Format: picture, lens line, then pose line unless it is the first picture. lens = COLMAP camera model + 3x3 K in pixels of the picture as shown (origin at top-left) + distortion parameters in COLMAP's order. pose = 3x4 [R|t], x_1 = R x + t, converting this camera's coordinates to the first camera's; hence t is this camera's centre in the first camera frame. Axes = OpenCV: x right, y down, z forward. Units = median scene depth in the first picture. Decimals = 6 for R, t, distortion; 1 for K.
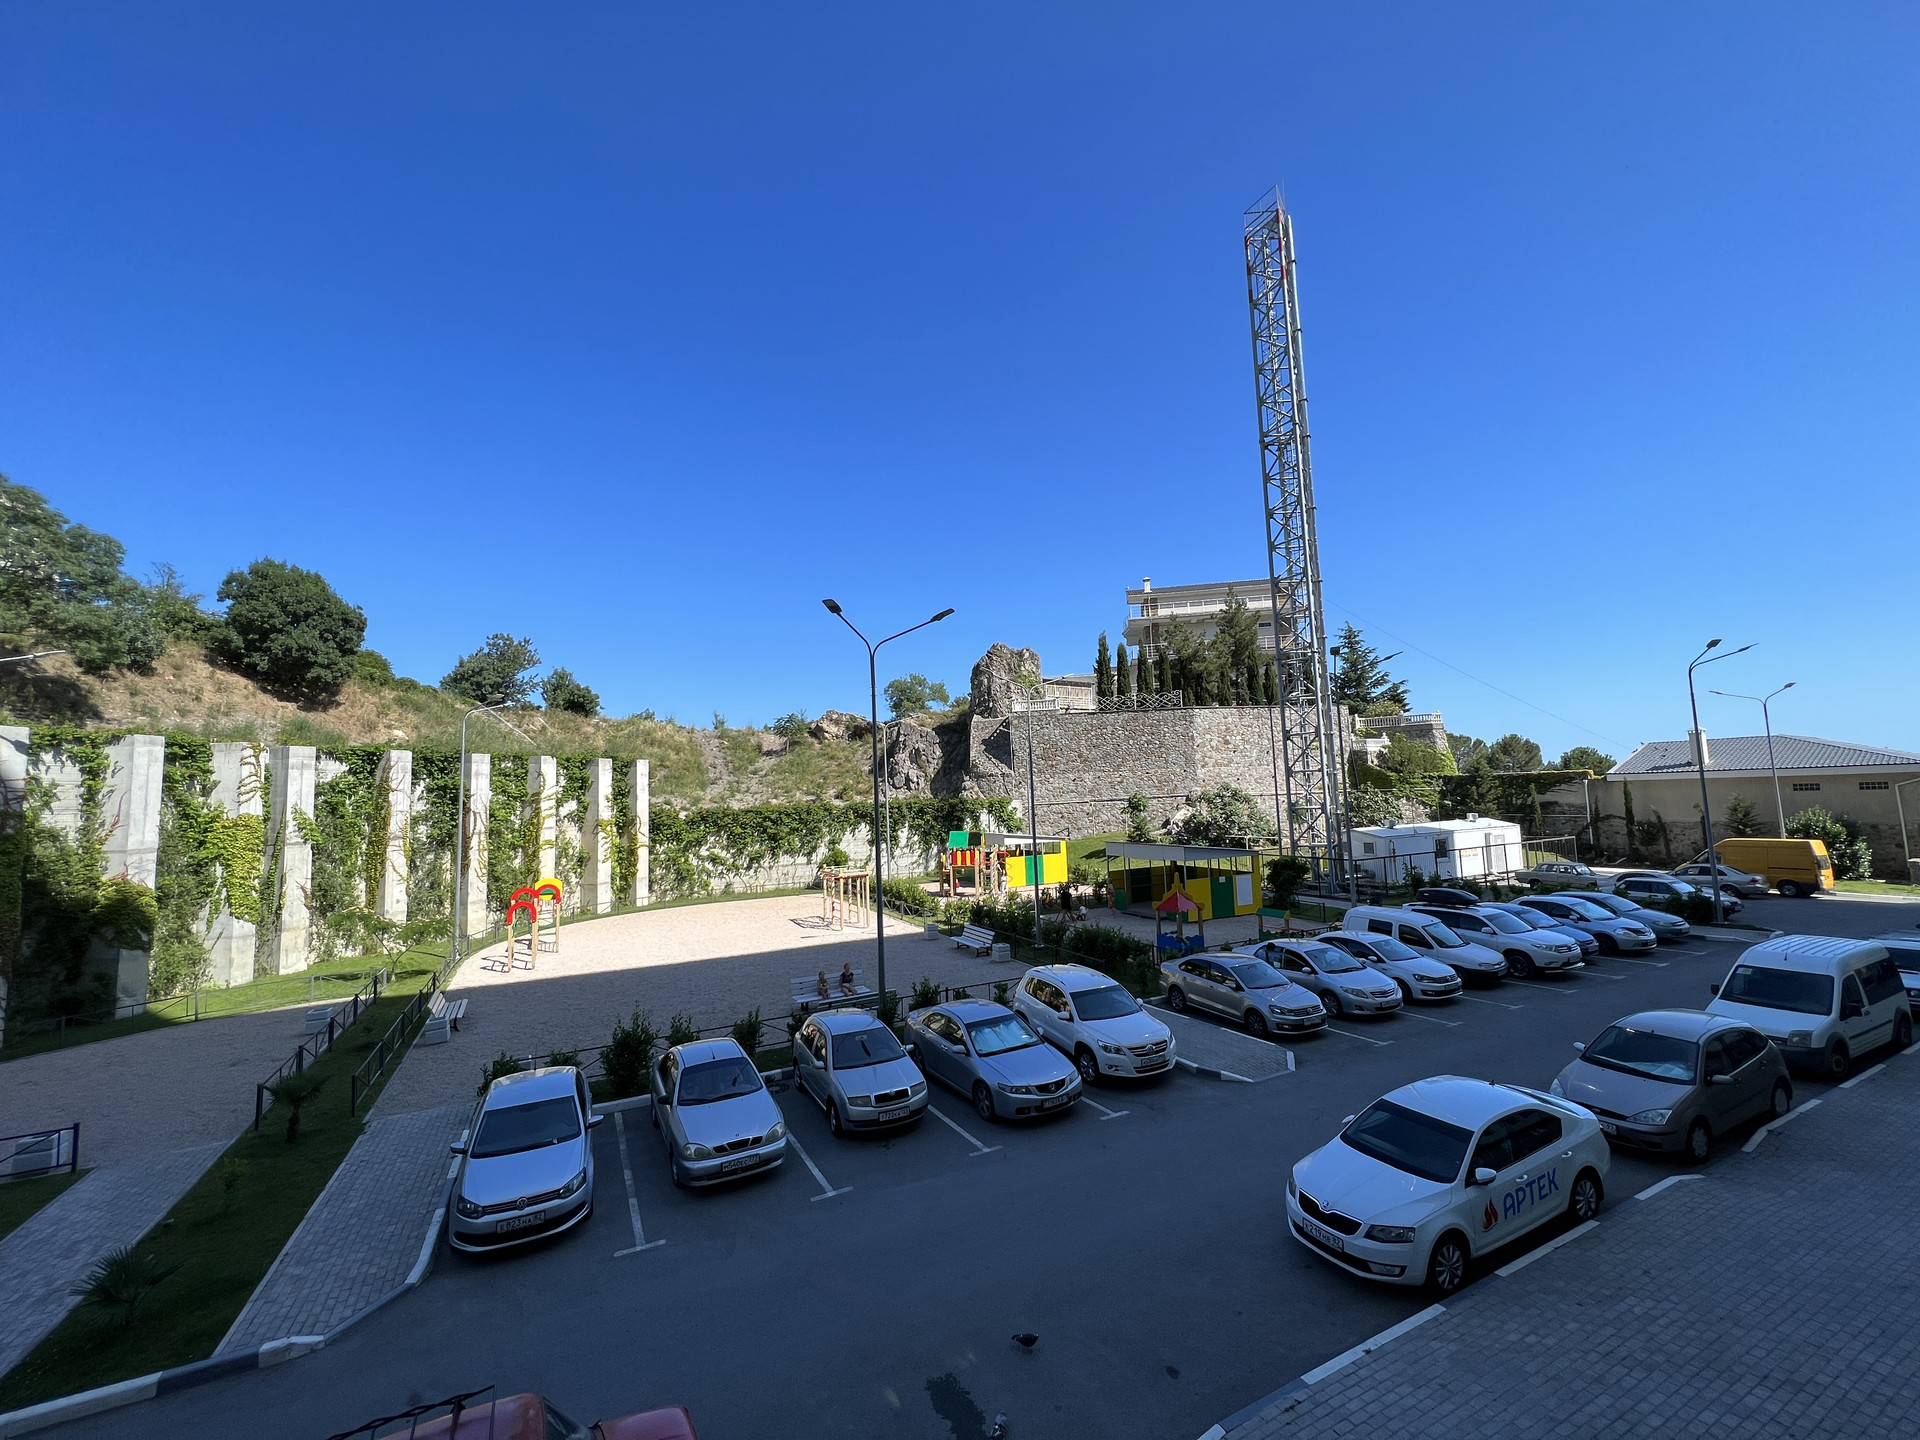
lens RADIAL K [[770.7, 0, 962.1], [0, 770.7, 724.3], [0, 0, 1]] dist [-0.002394, 0.000815]
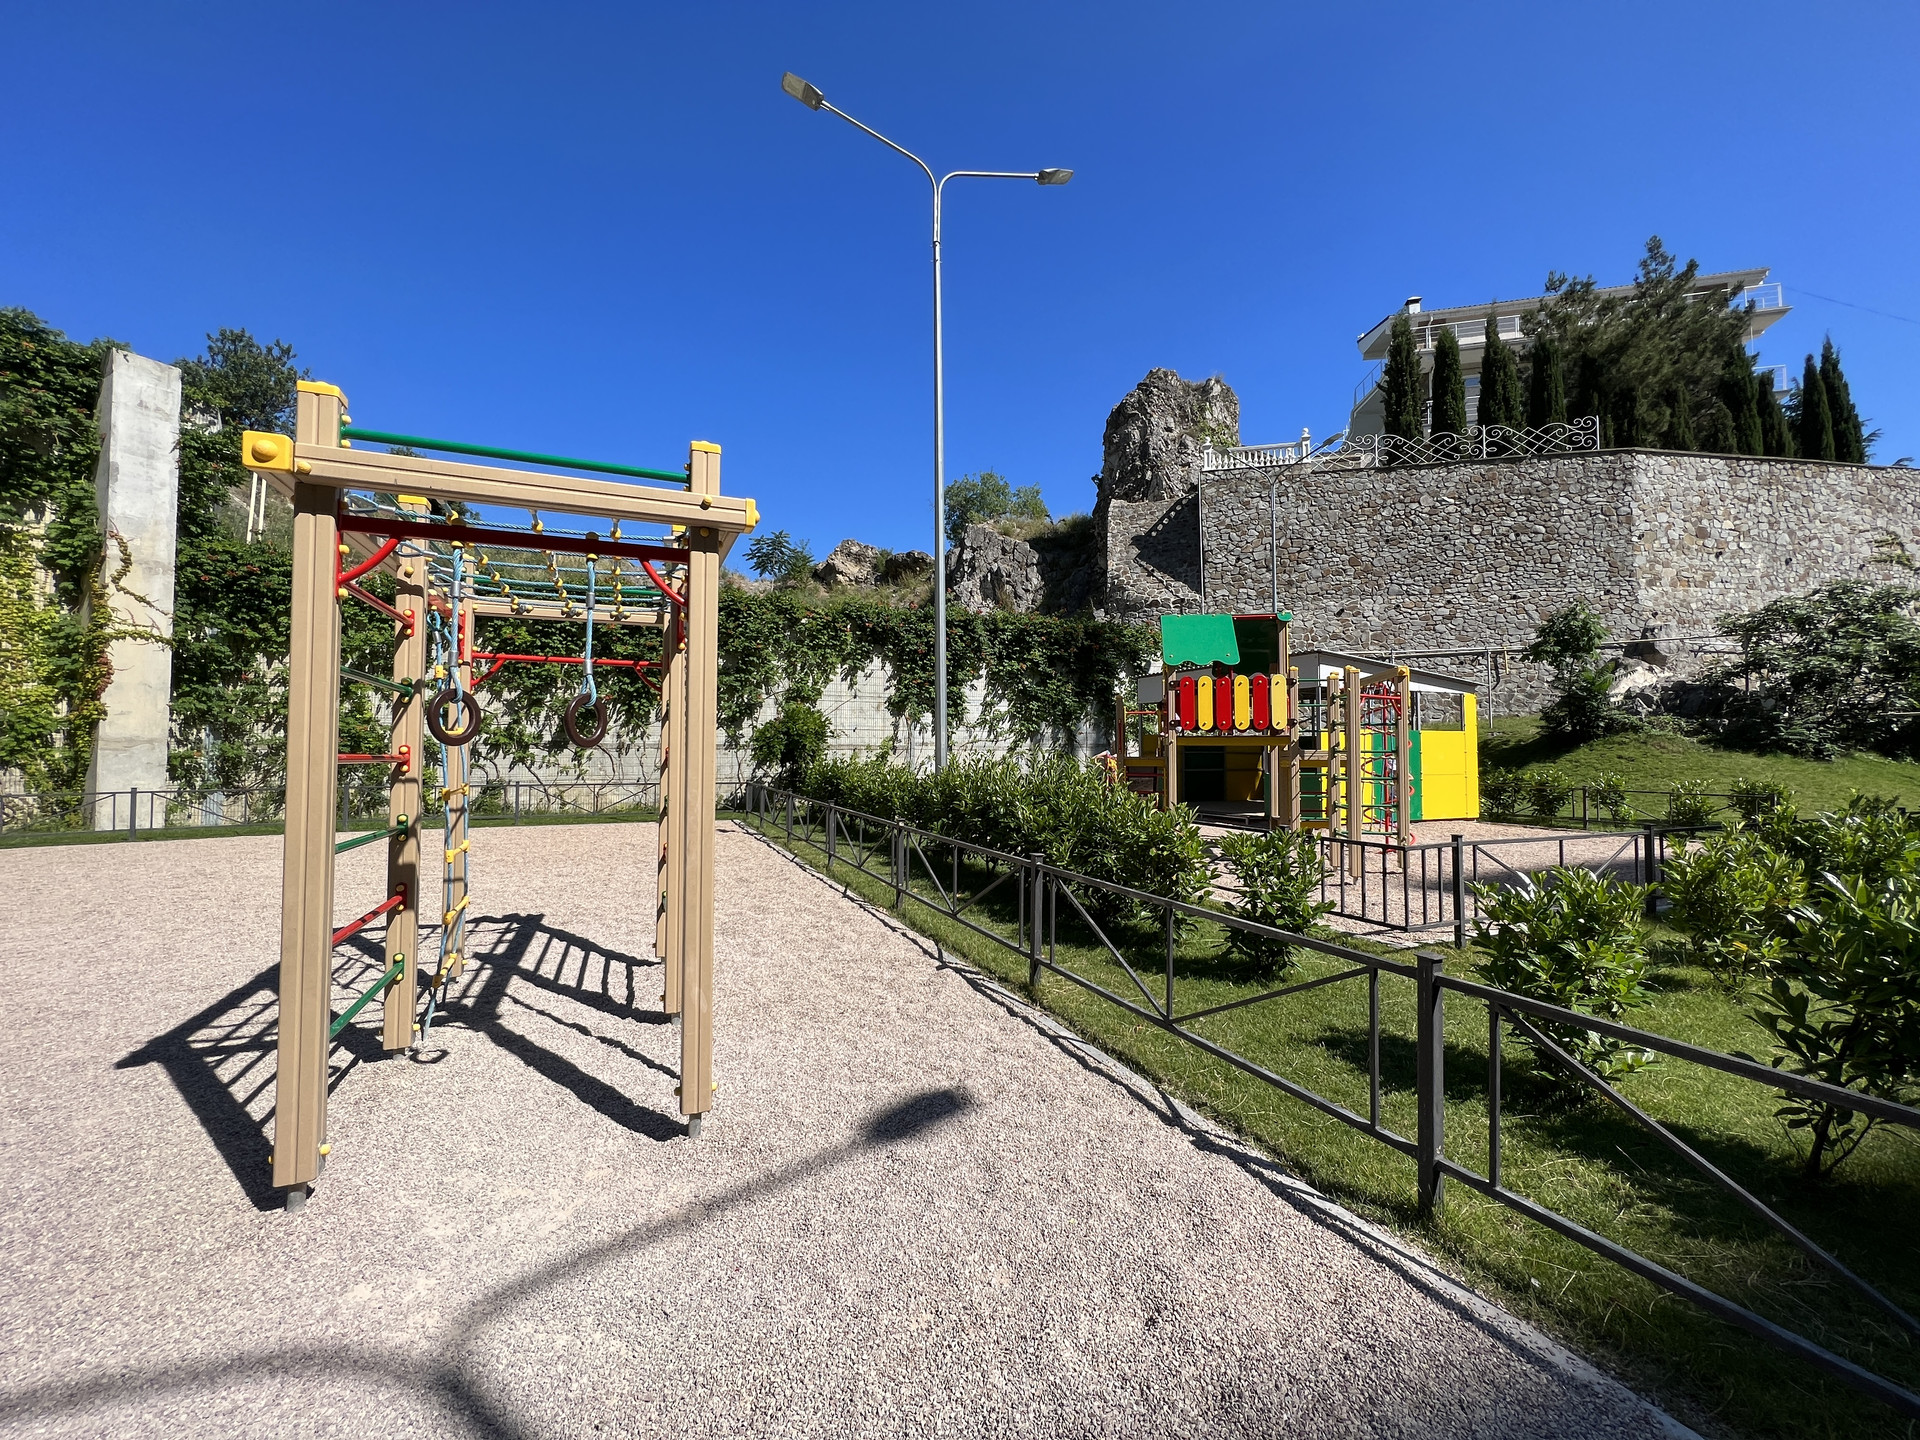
lens RADIAL K [[770.7, 0, 962.1], [0, 770.7, 724.3], [0, 0, 1]] dist [-0.002394, 0.000815]
pose [[0.997425, 0.034053, -0.063121, -0.049874], [-0.030488, 0.997930, 0.056616, 0.119703], [0.064919, -0.054546, 0.996399, 0.517511]]
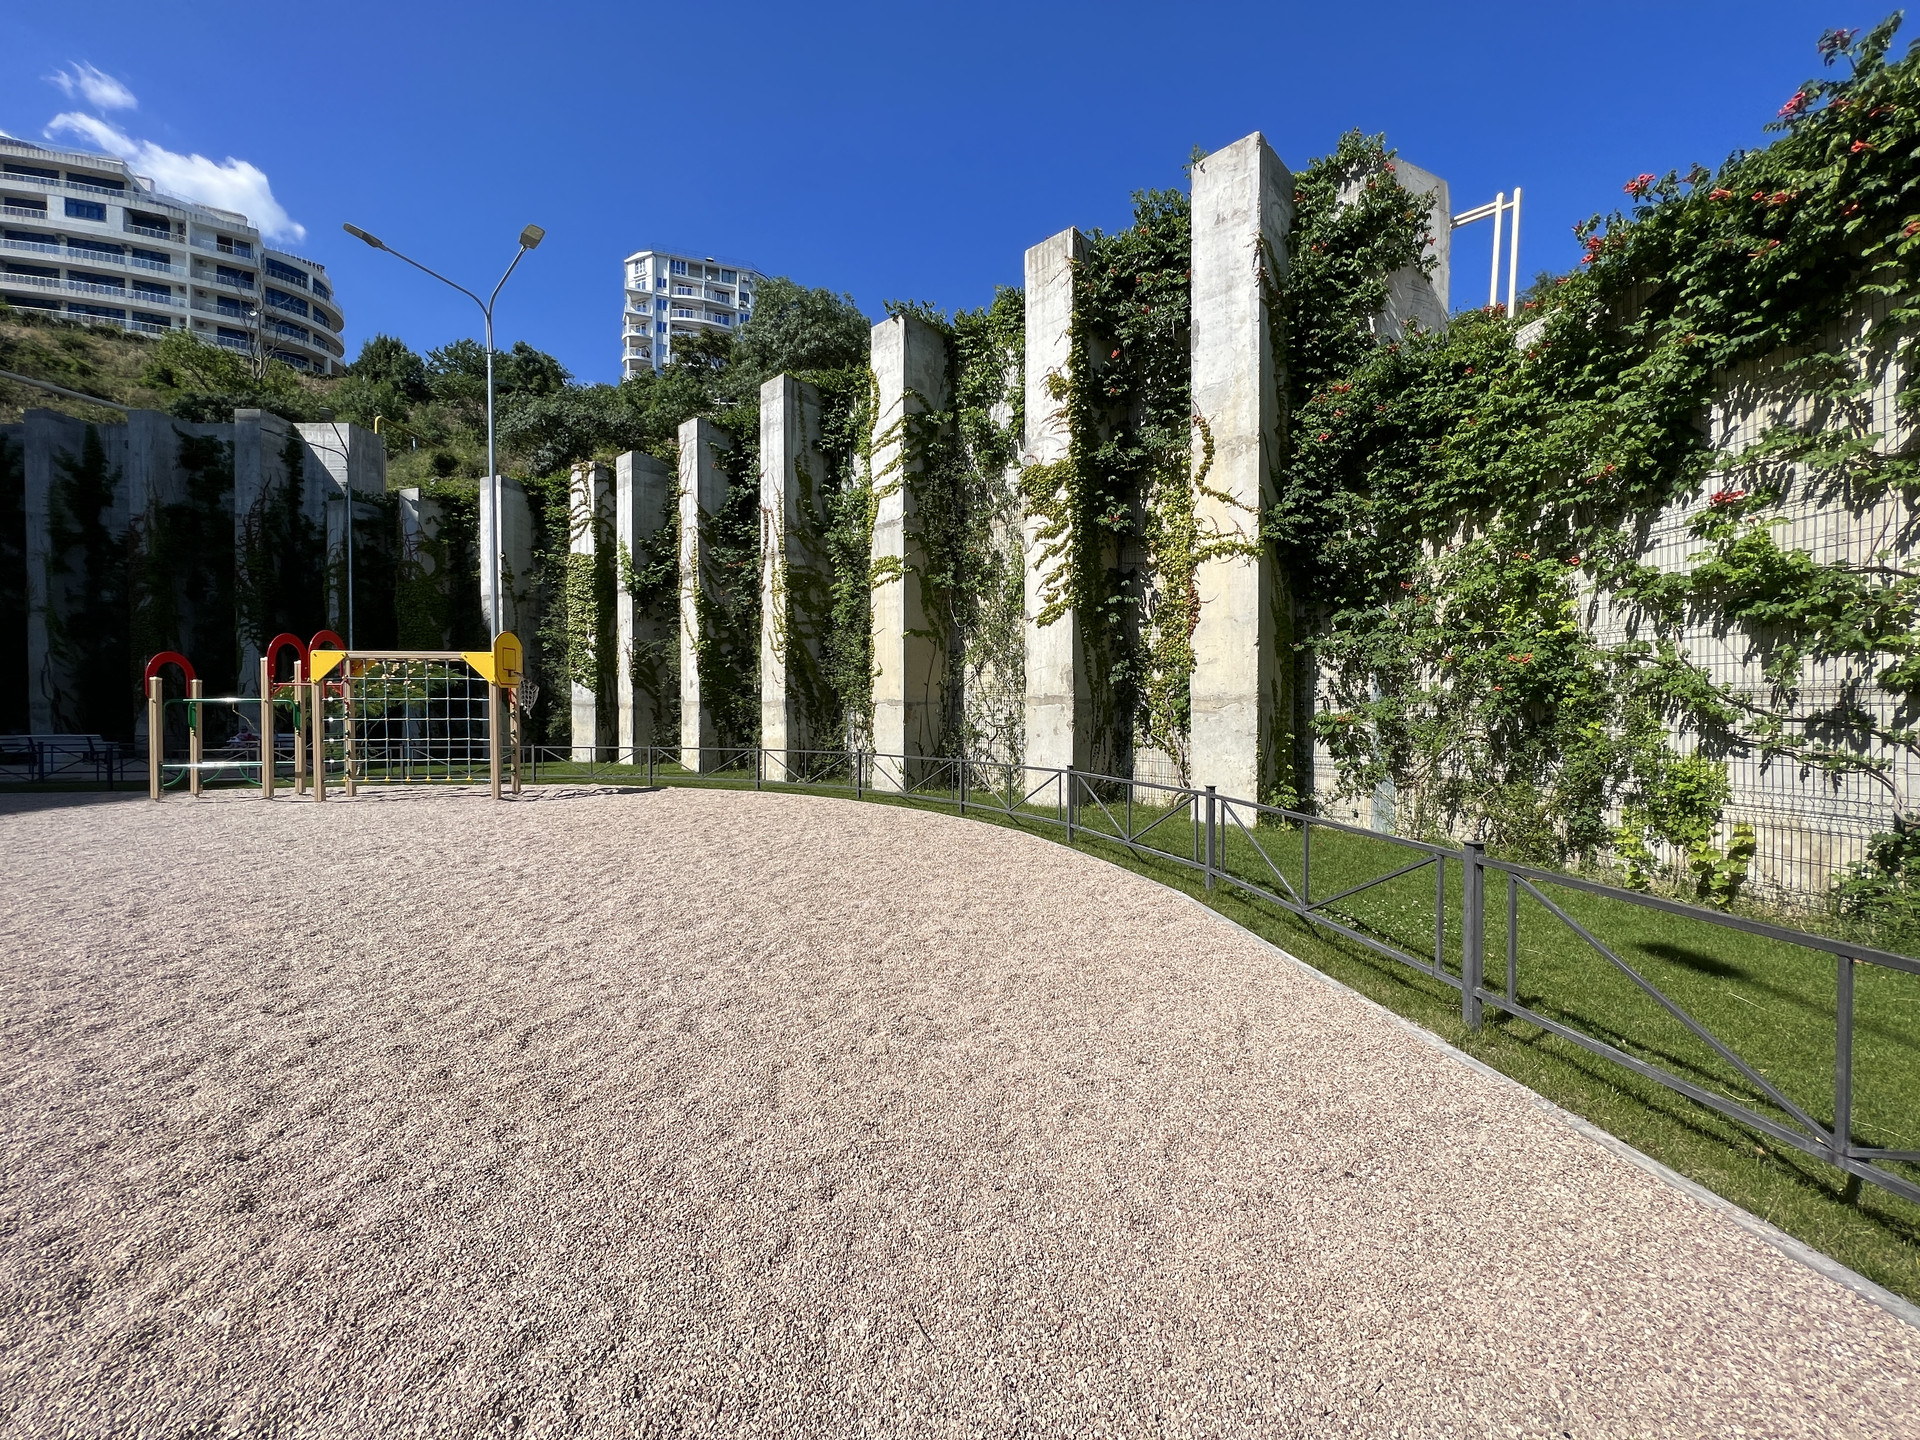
lens RADIAL K [[770.7, 0, 962.1], [0, 770.7, 724.3], [0, 0, 1]] dist [-0.002394, 0.000815]
pose [[-0.353295, 0.048491, -0.934255, -0.133869], [0.094235, 0.995421, 0.016030, 0.141653], [0.930754, -0.082376, -0.356246, 0.726533]]
